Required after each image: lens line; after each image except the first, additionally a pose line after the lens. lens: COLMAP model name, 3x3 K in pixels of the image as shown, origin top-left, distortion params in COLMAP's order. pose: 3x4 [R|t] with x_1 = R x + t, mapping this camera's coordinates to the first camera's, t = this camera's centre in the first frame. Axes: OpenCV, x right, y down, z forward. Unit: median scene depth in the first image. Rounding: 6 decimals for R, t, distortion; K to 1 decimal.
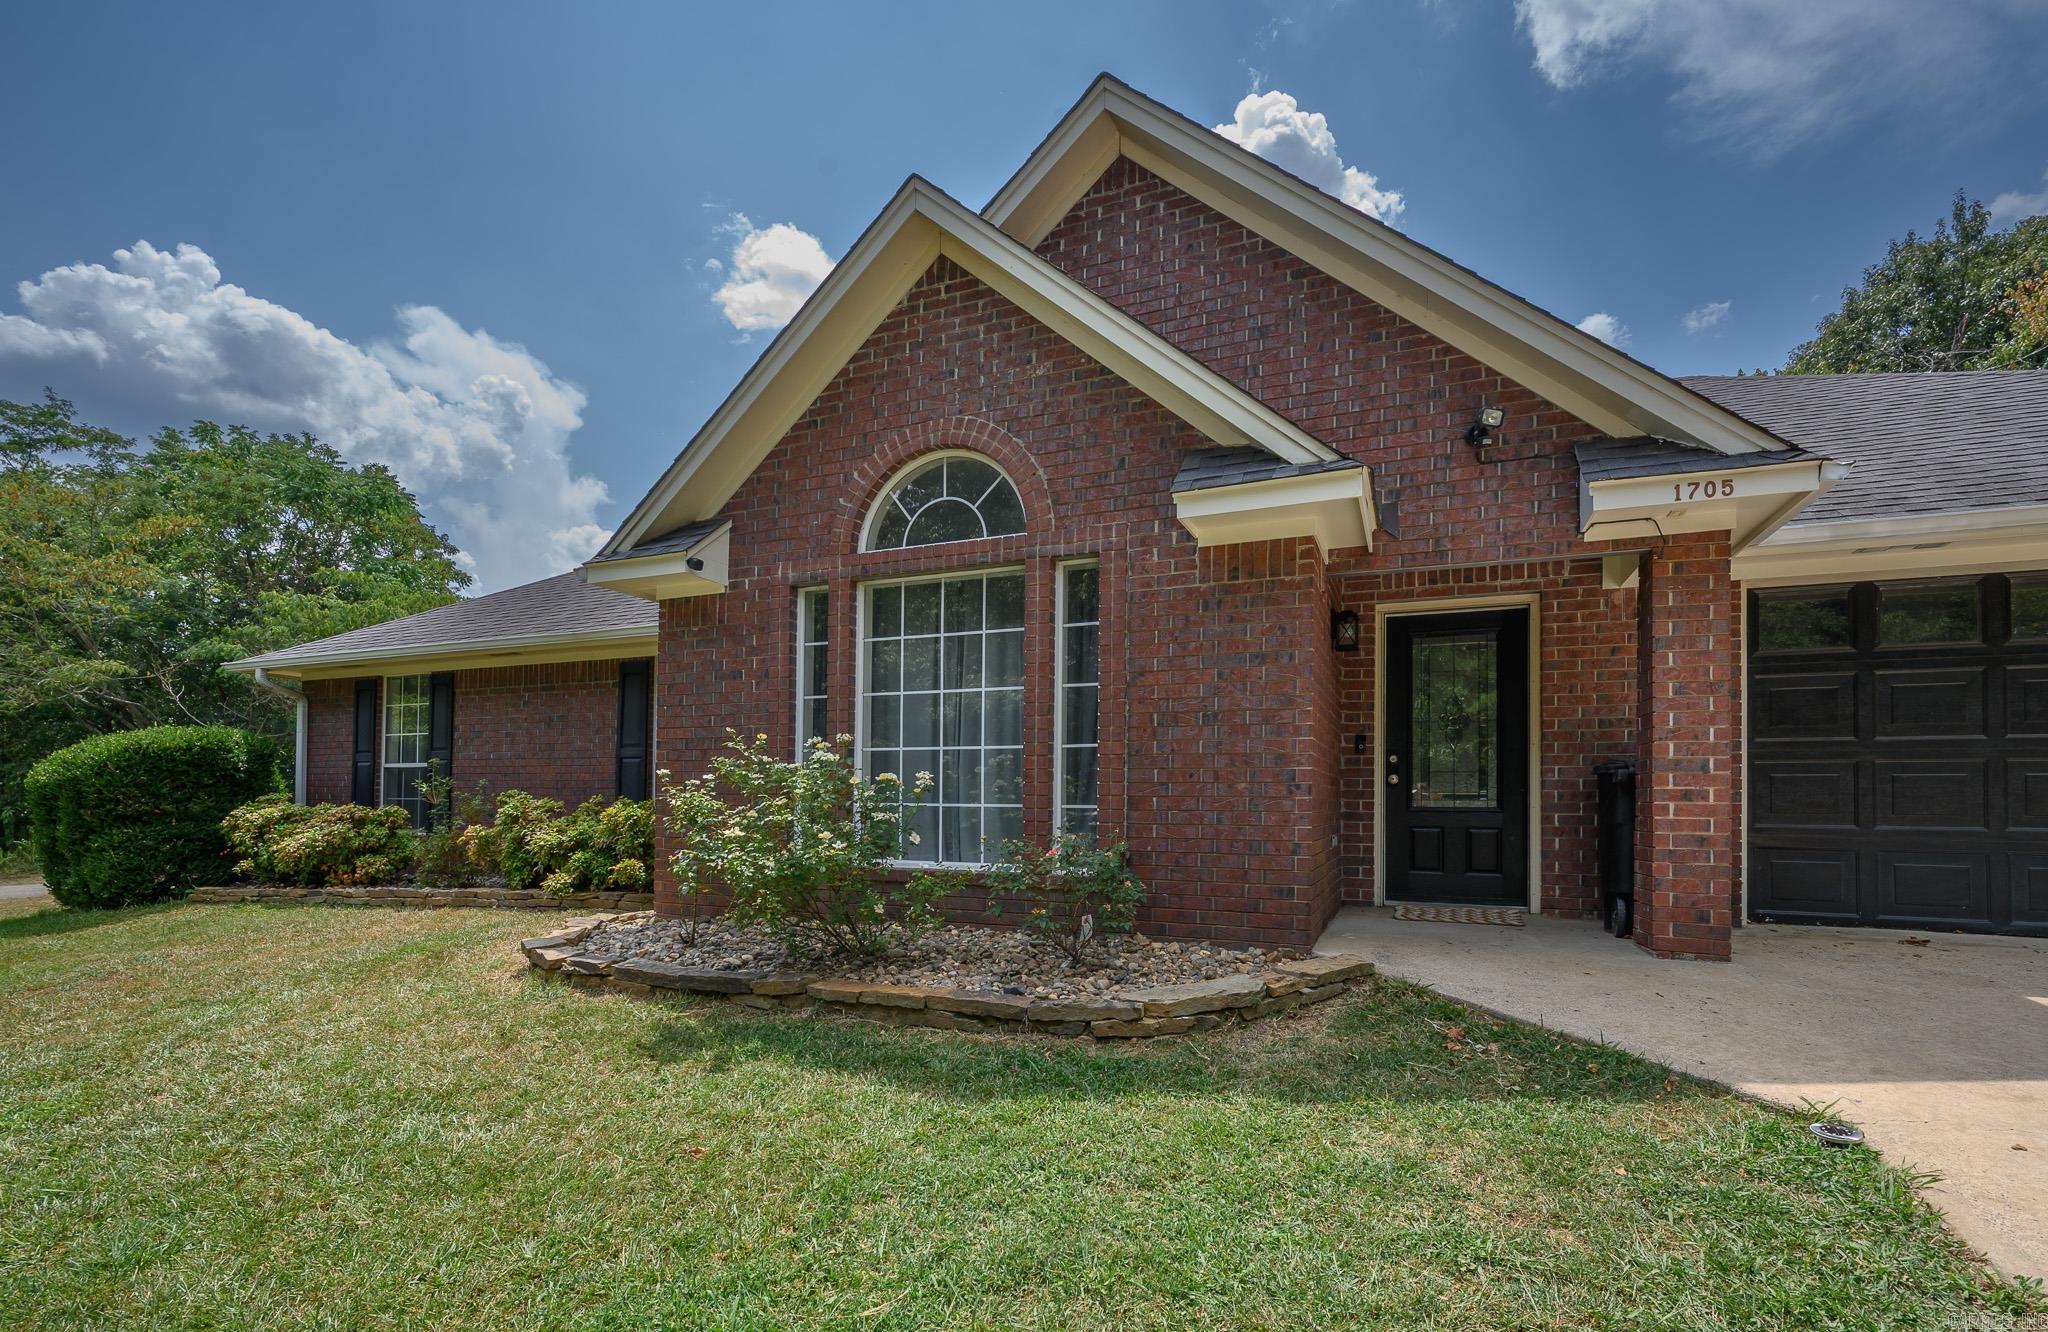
lens RADIAL K [[997.1, 0, 1073.0], [0, 997.1, 766.2], [0, 0, 1]] dist [-0.000082, -0.000201]
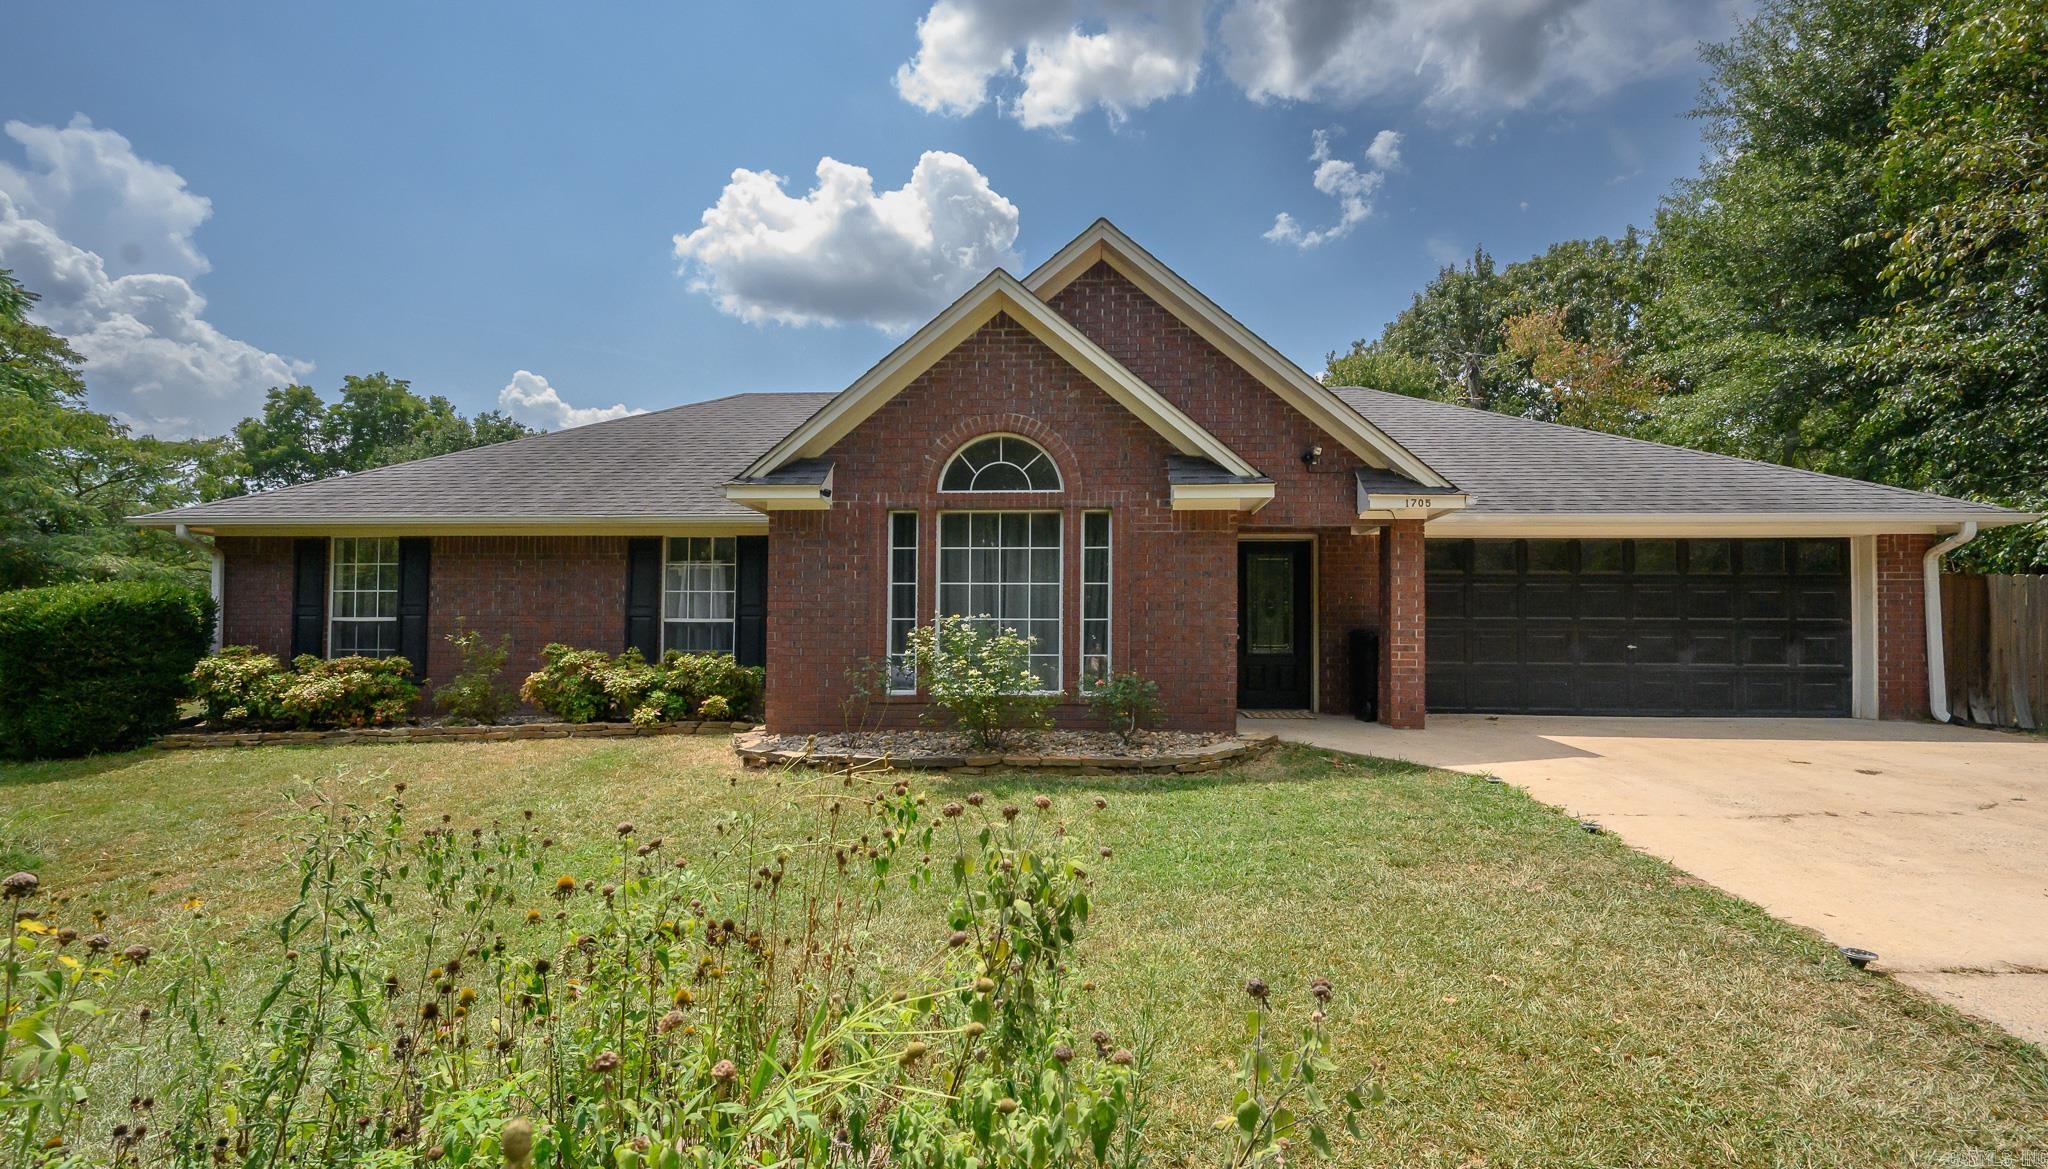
lens RADIAL K [[1043.0, 0, 1024.0], [0, 1043.0, 584.5], [0, 0, 1]] dist [-0.000755, 0.000273]
pose [[0.941825, 0.014868, 0.335775, -0.658091], [-0.008845, 0.999772, -0.019458, -0.041724], [-0.335988, 0.015356, 0.941741, -0.585764]]
